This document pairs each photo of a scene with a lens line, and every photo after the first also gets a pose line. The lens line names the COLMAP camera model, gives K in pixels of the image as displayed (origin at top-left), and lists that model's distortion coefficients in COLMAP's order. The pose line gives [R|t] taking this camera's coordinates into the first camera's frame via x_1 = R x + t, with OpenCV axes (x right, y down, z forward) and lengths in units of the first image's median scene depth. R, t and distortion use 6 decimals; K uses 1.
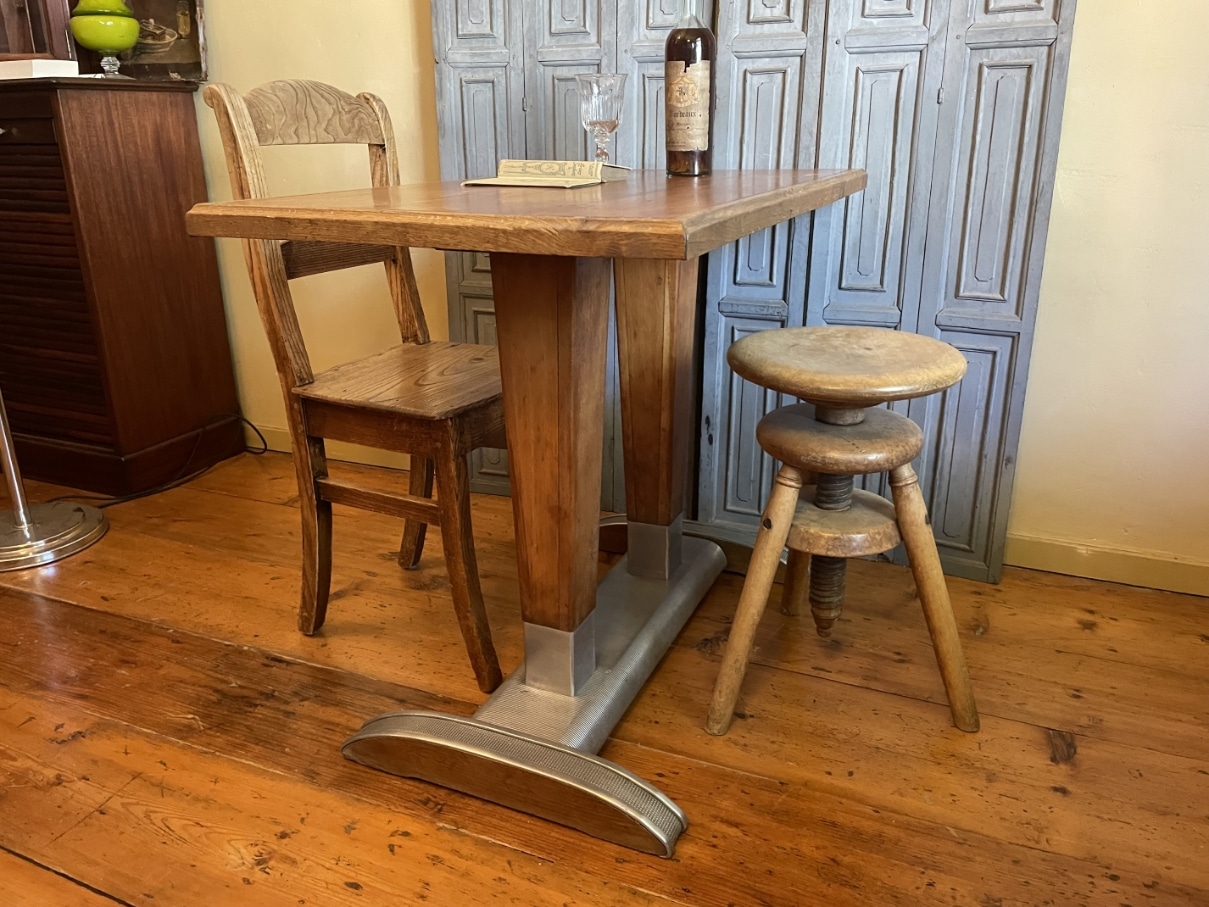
lens RADIAL K [[913.5, 0, 604.0], [0, 913.5, 436.9], [0, 0, 1]] dist [0.090788, -0.123730]
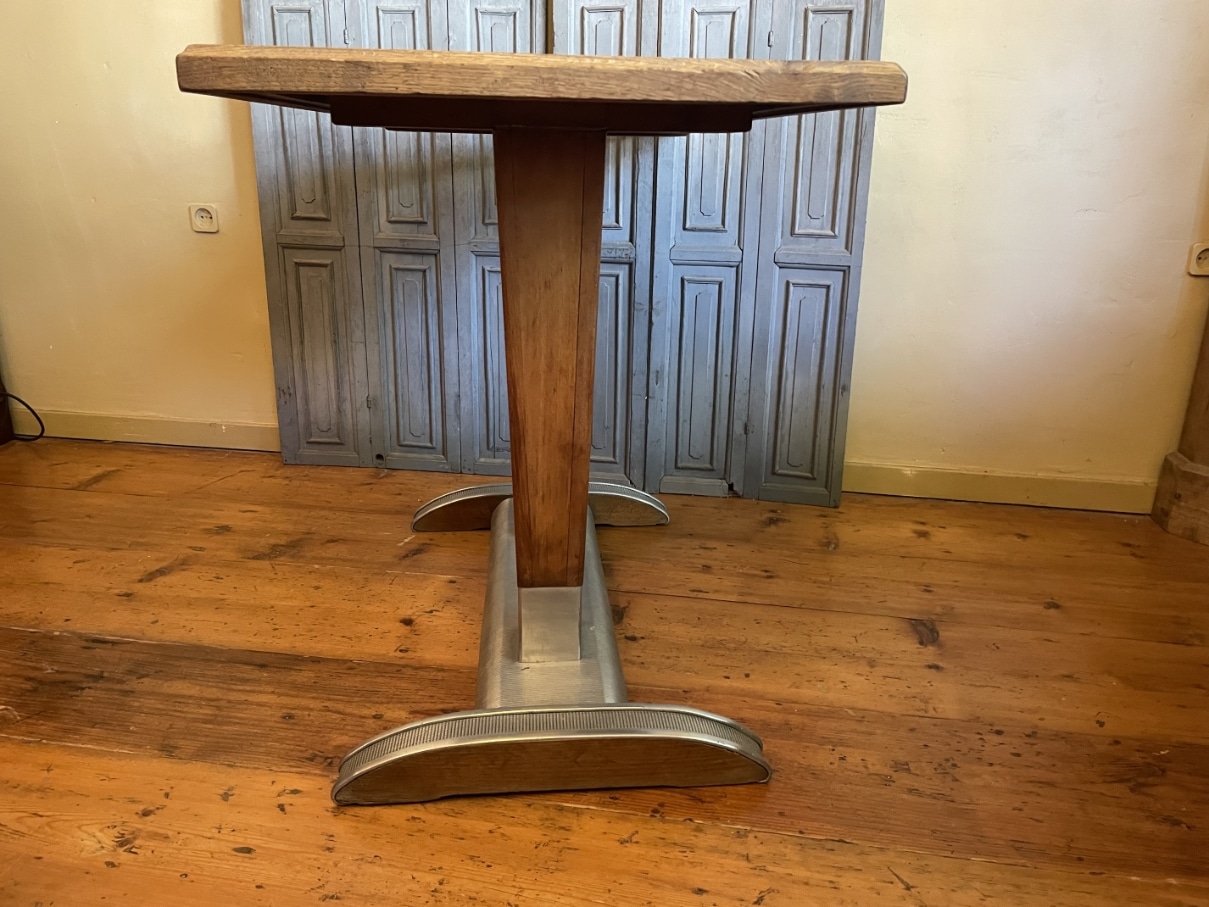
lens RADIAL K [[911.7, 0, 613.9], [0, 911.7, 437.9], [0, 0, 1]] dist [0.094605, -0.129266]
pose [[0.969729, -0.050790, 0.238844, -0.085102], [0.054167, 0.998503, -0.007596, 0.084496], [-0.238101, 0.020303, 0.971028, 0.040530]]
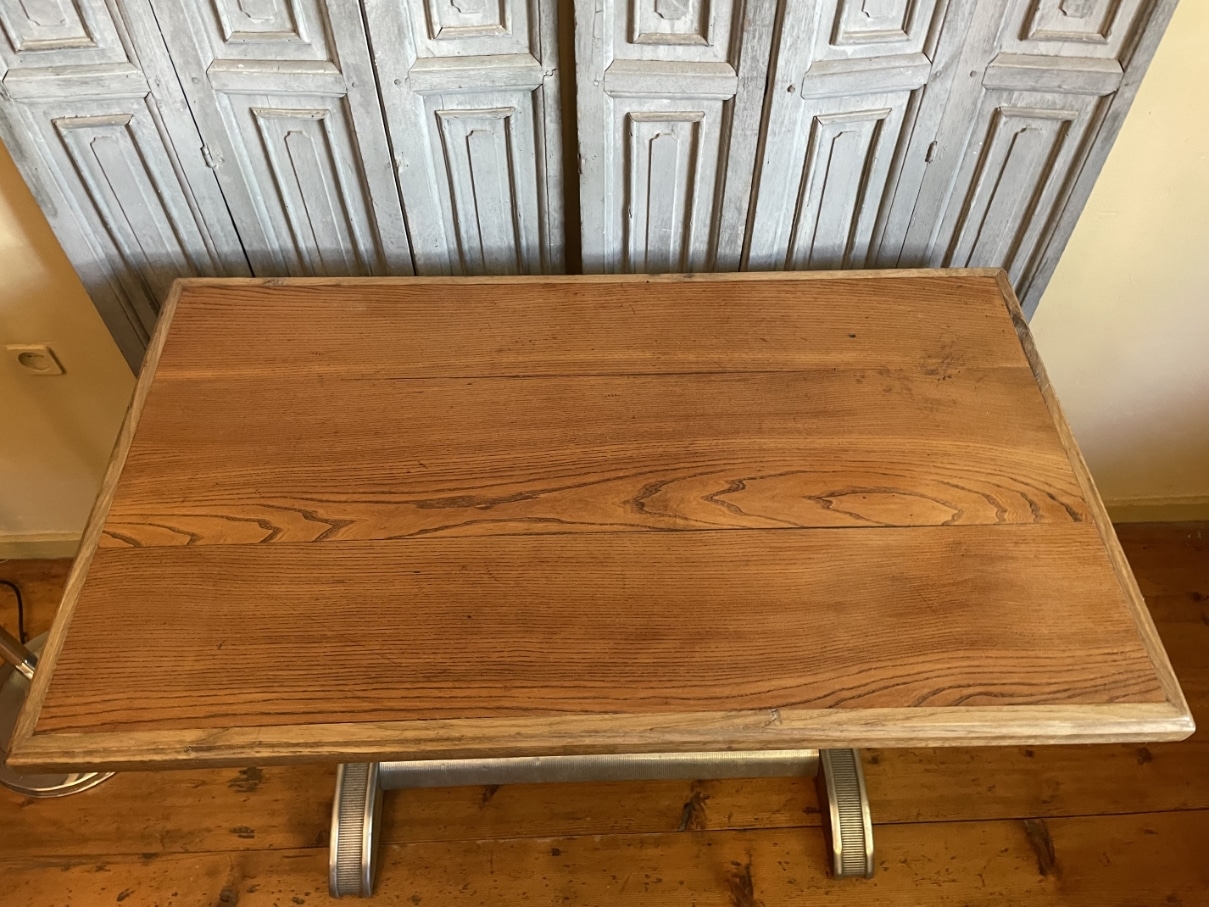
lens RADIAL K [[916.1, 0, 611.5], [0, 916.1, 438.1], [0, 0, 1]] dist [0.093281, -0.134842]
pose [[0.903869, -0.328754, 0.273755, -0.093353], [0.118916, 0.807751, 0.577405, -0.643544], [-0.410950, -0.489345, 0.769195, 0.515075]]
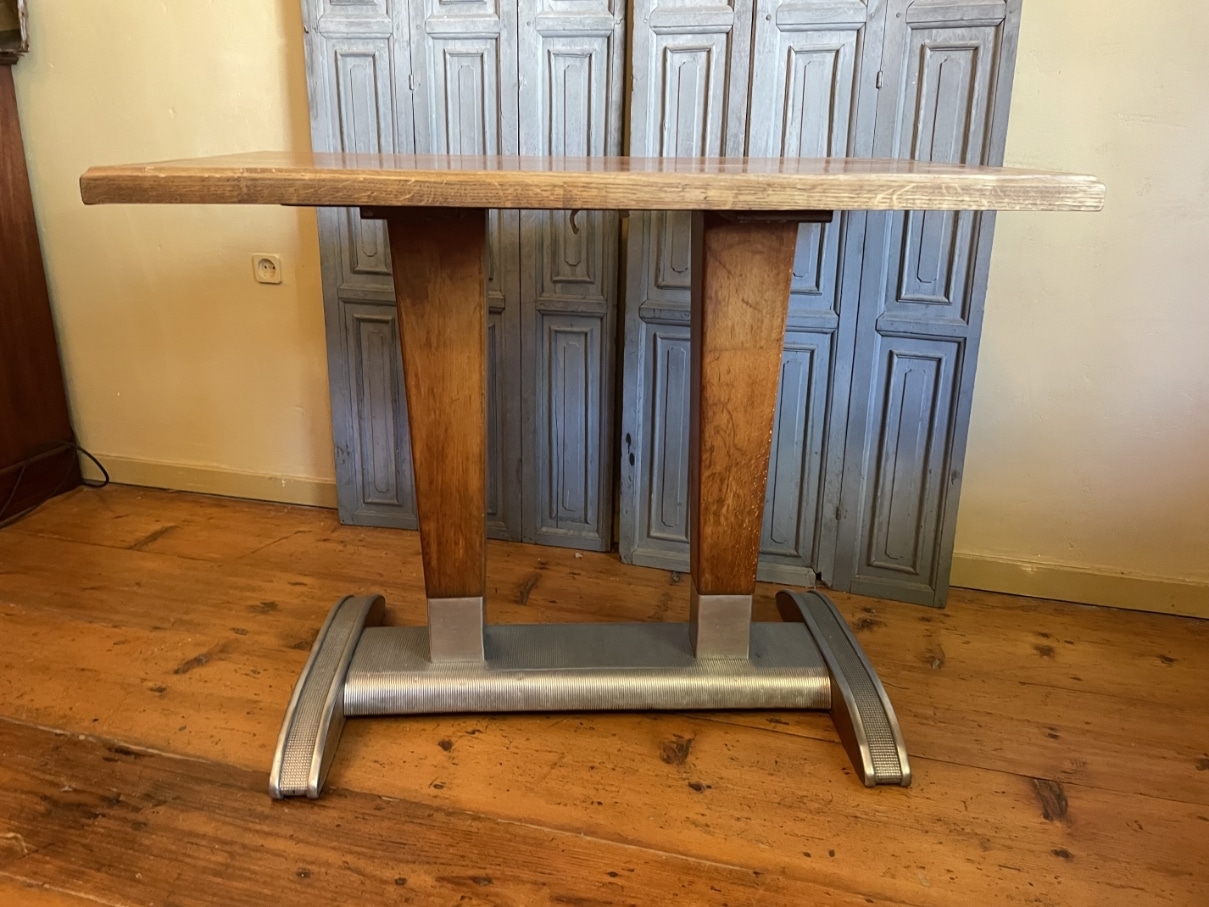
lens RADIAL K [[912.8, 0, 595.6], [0, 912.8, 436.6], [0, 0, 1]] dist [0.088894, -0.120430]
pose [[0.991486, -0.023763, 0.128030, -0.041843], [0.025054, 0.999650, -0.008489, -0.016204], [-0.127783, 0.011624, 0.991734, 0.142407]]
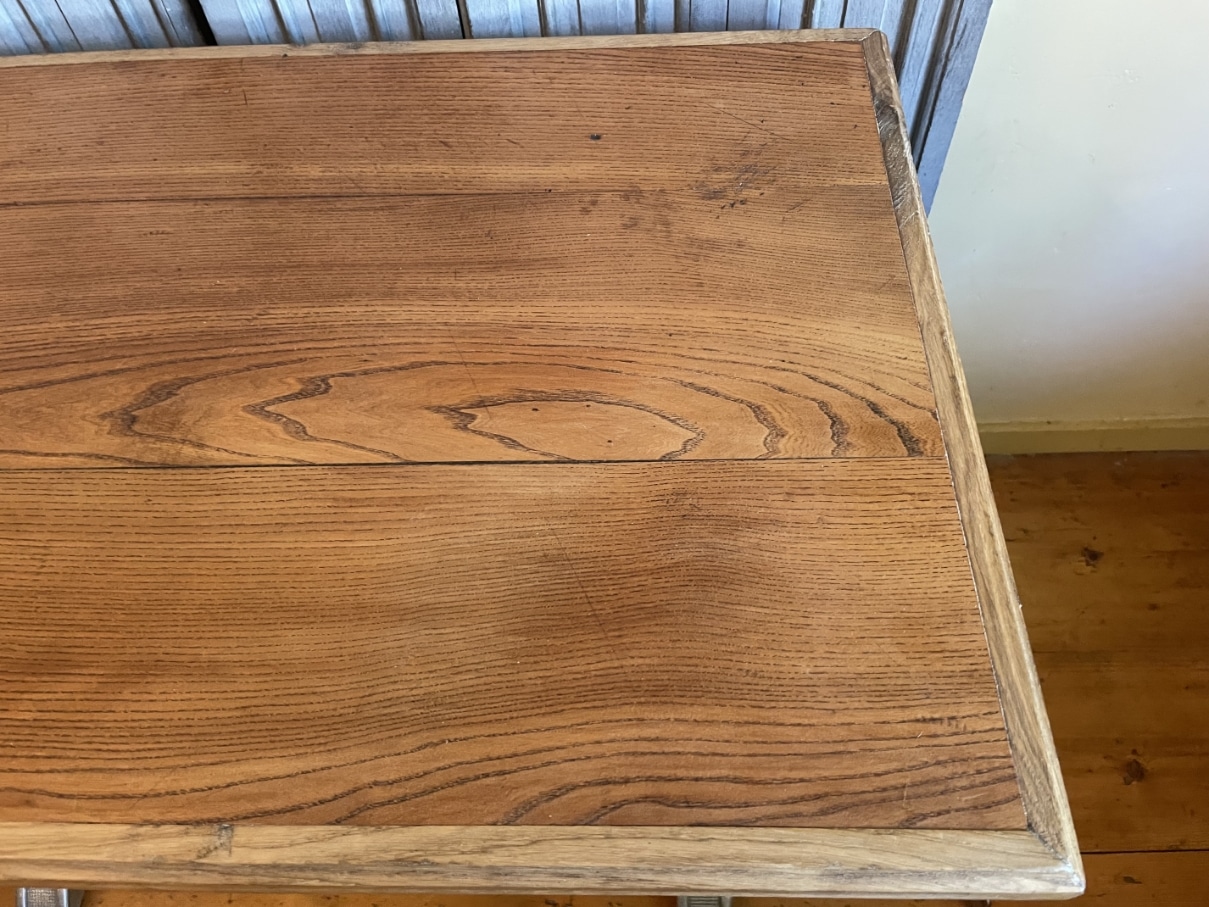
lens RADIAL K [[923.1, 0, 611.3], [0, 923.1, 442.1], [0, 0, 1]] dist [0.091558, -0.138128]
pose [[0.921309, -0.343429, 0.182336, 0.166595], [0.155571, 0.755336, 0.636604, -0.445638], [-0.356353, -0.558143, 0.749326, 0.623972]]
